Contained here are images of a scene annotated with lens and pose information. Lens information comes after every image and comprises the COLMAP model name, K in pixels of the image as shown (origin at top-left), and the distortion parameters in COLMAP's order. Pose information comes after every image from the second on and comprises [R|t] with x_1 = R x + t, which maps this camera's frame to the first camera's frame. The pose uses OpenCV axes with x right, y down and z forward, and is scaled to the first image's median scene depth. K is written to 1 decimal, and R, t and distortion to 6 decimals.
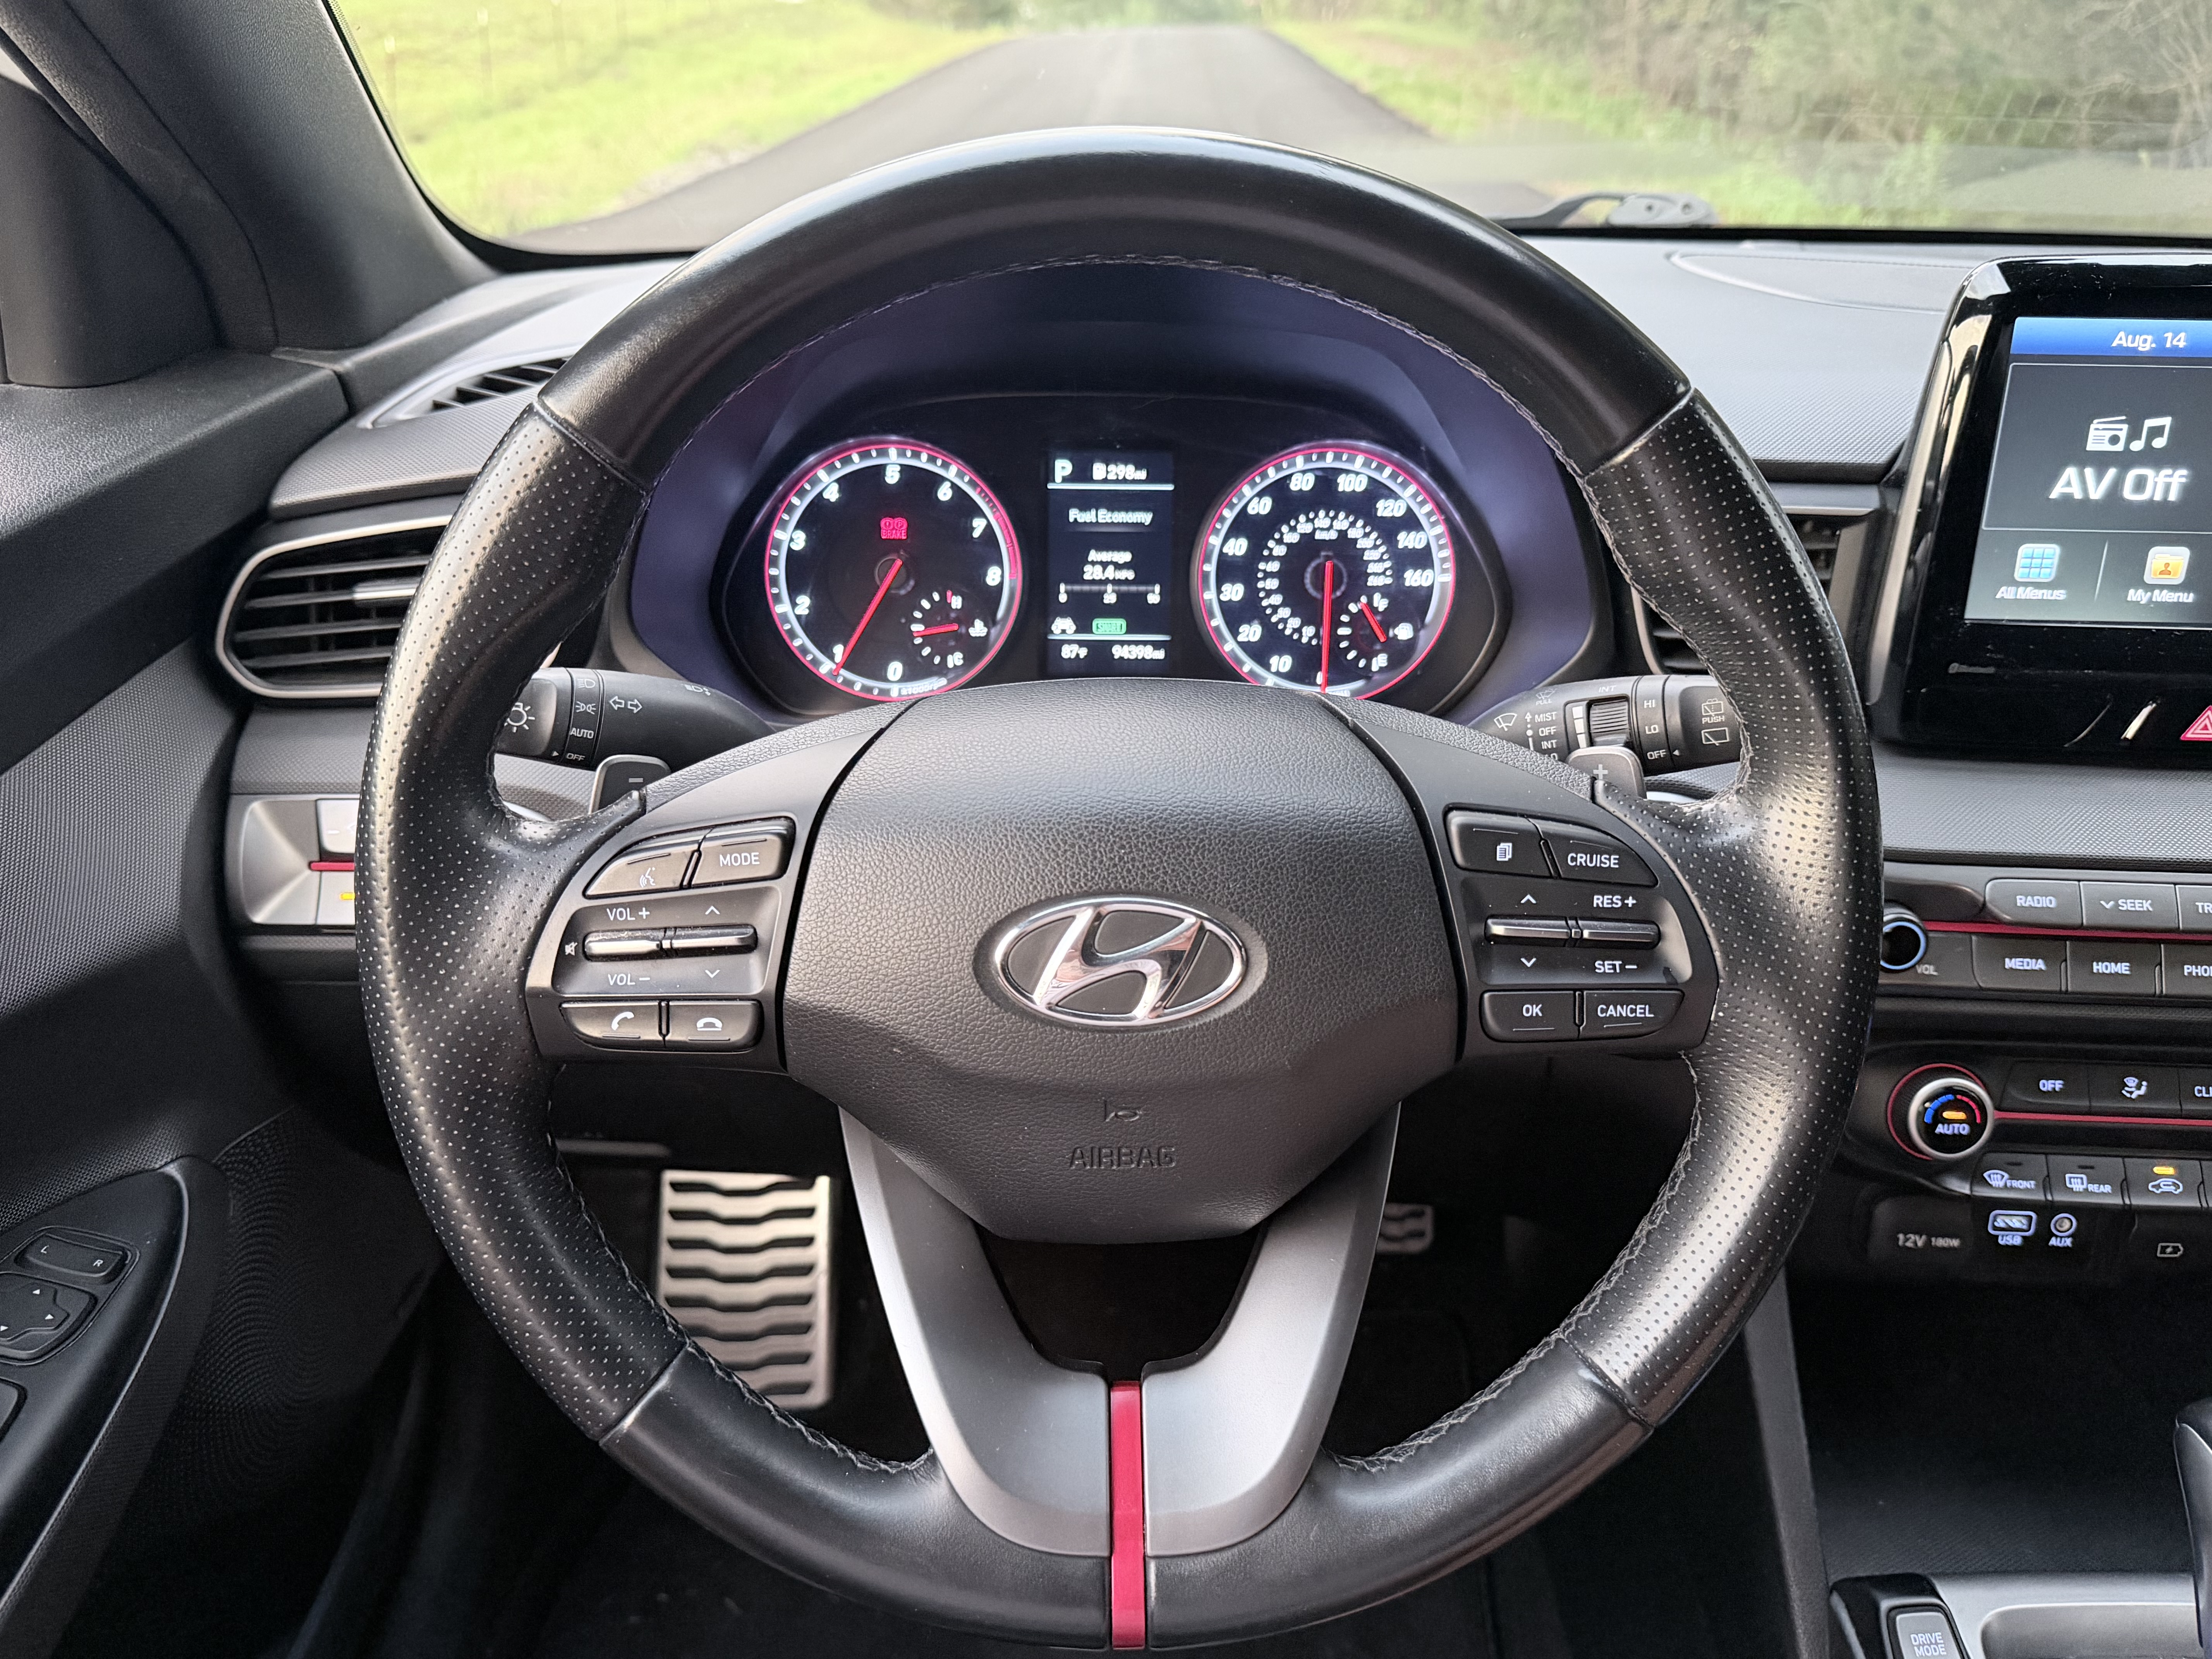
lens RADIAL K [[1717.5, 0, 1106.0], [0, 1717.5, 829.5], [0, 0, 1]] dist [0.087595, -0.170417]
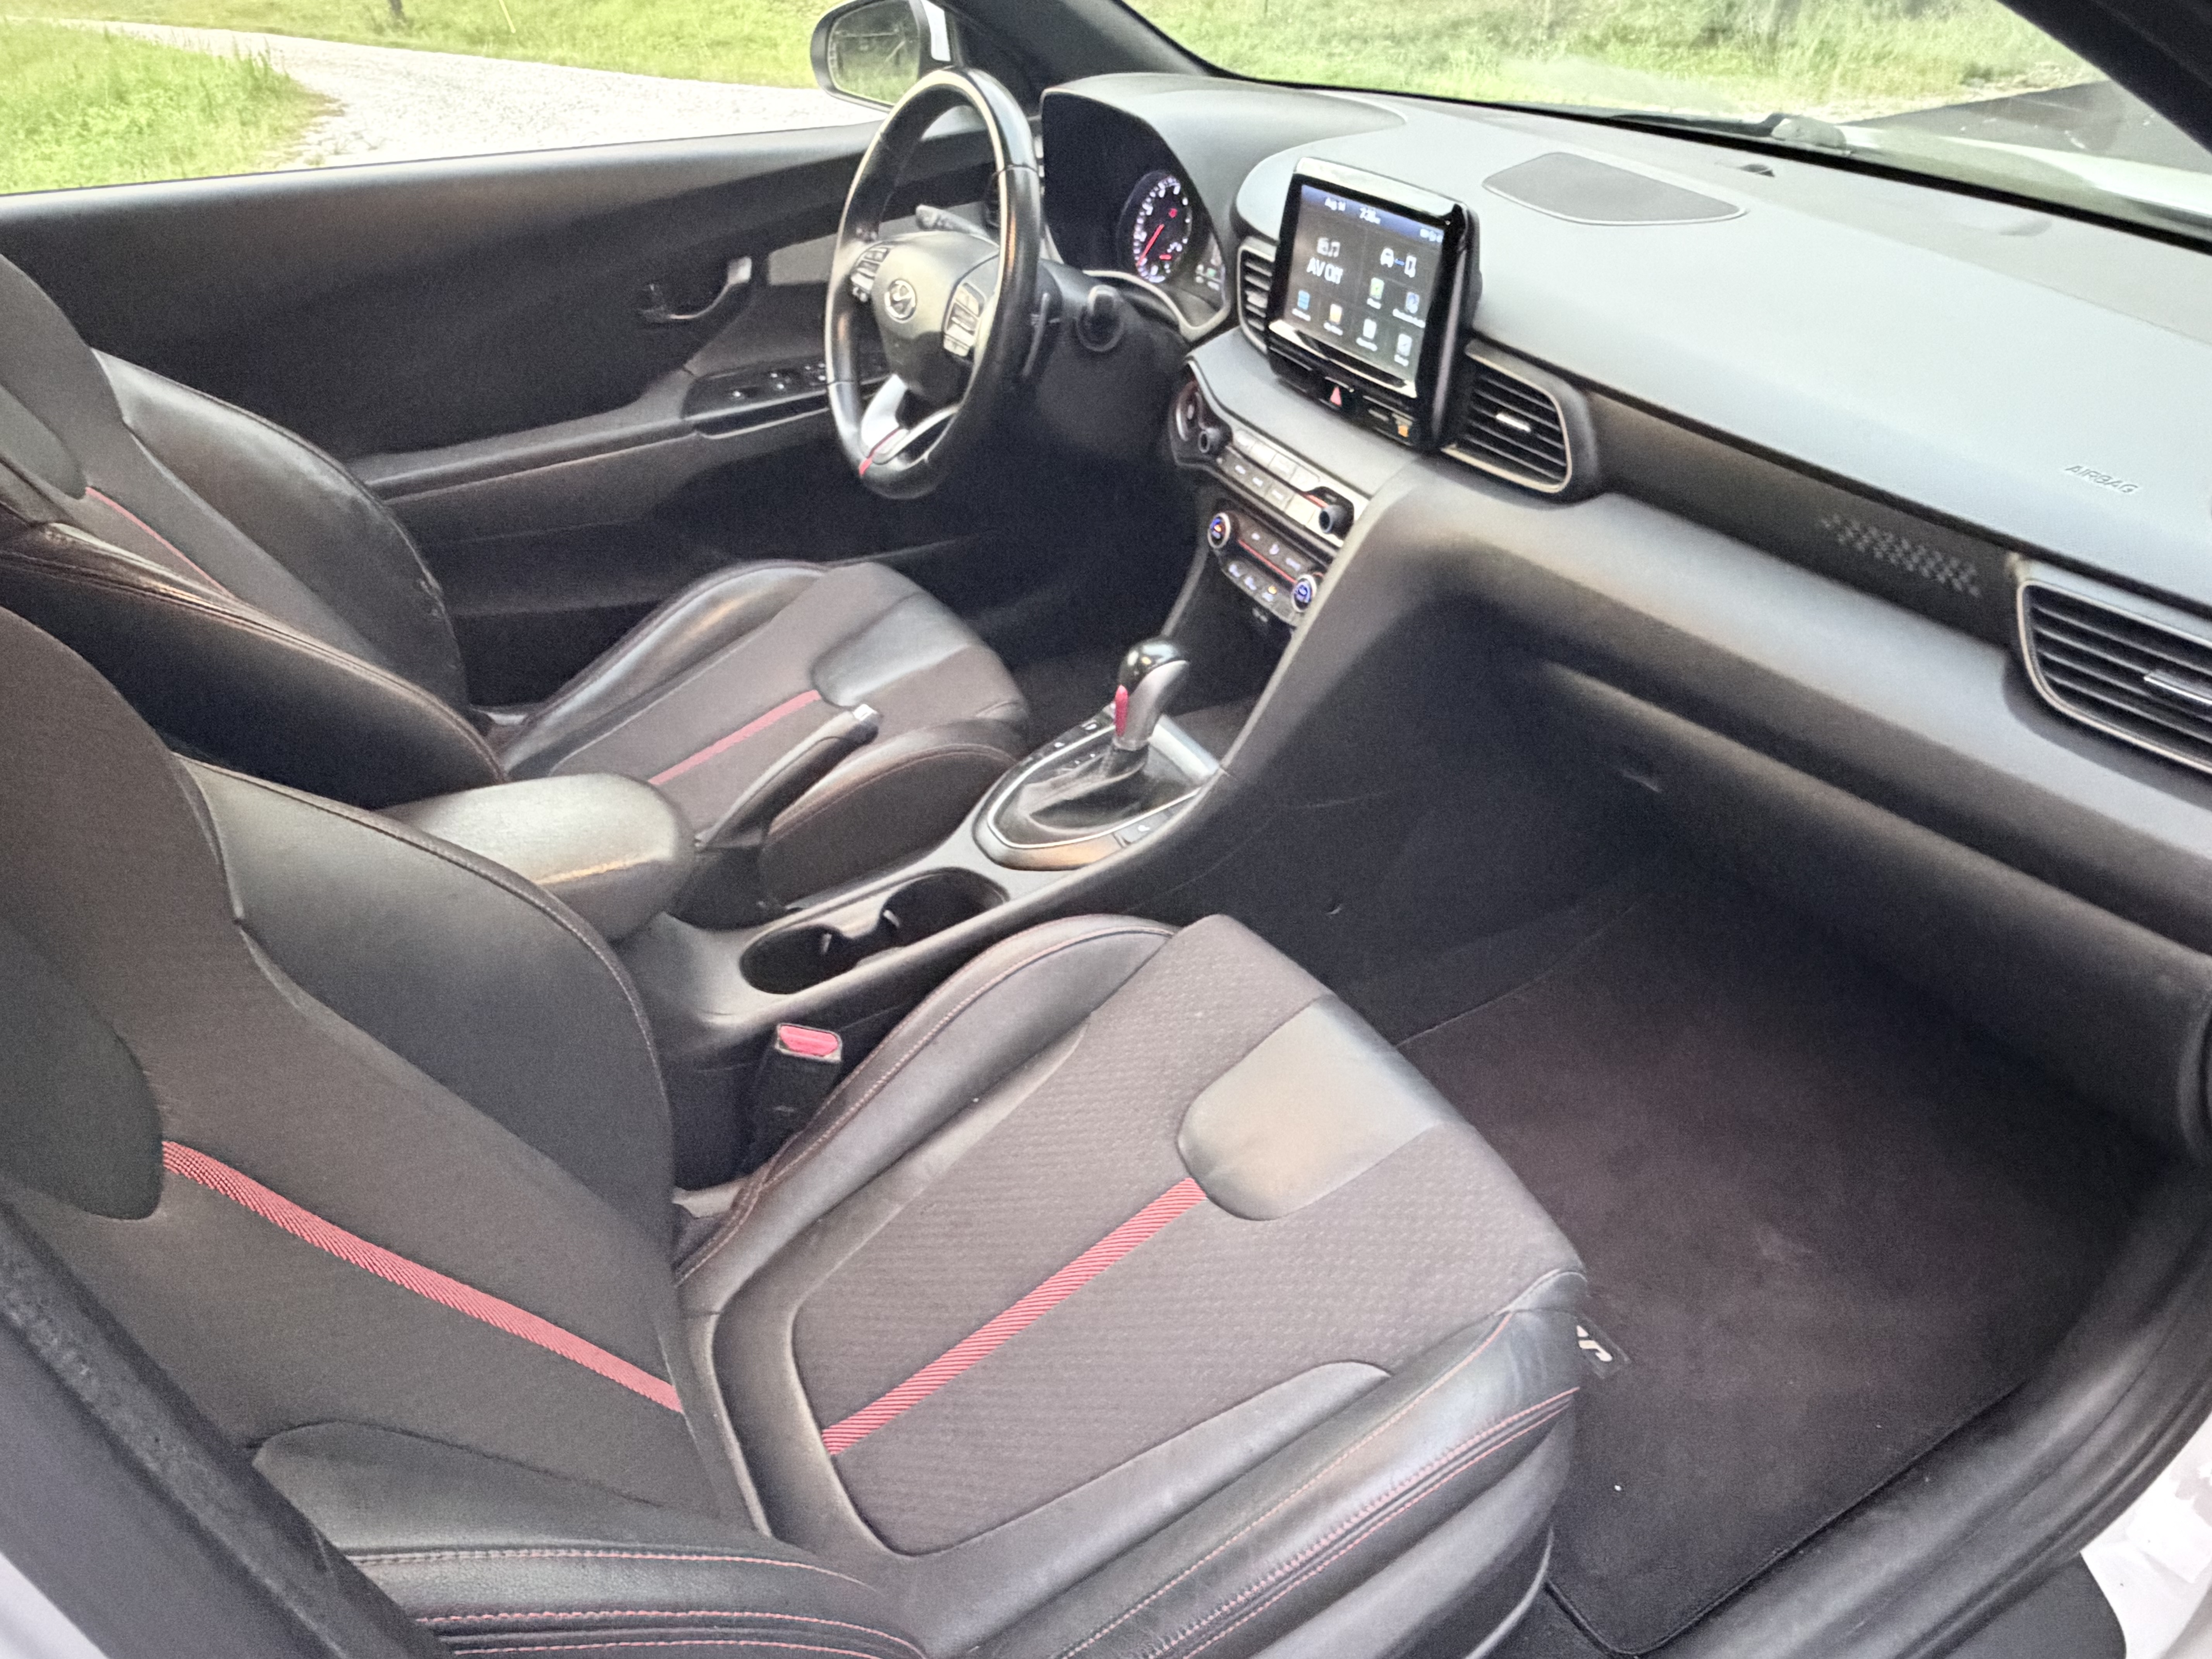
lens RADIAL K [[1371.8, 0, 1106.0], [0, 1371.8, 829.5], [0, 0, 1]] dist [-0.002078, -0.000682]
pose [[0.502677, 0.501927, -0.703836, 1.890347], [-0.338499, 0.863449, 0.373997, -0.128770], [0.795446, 0.050248, 0.603938, -0.256085]]
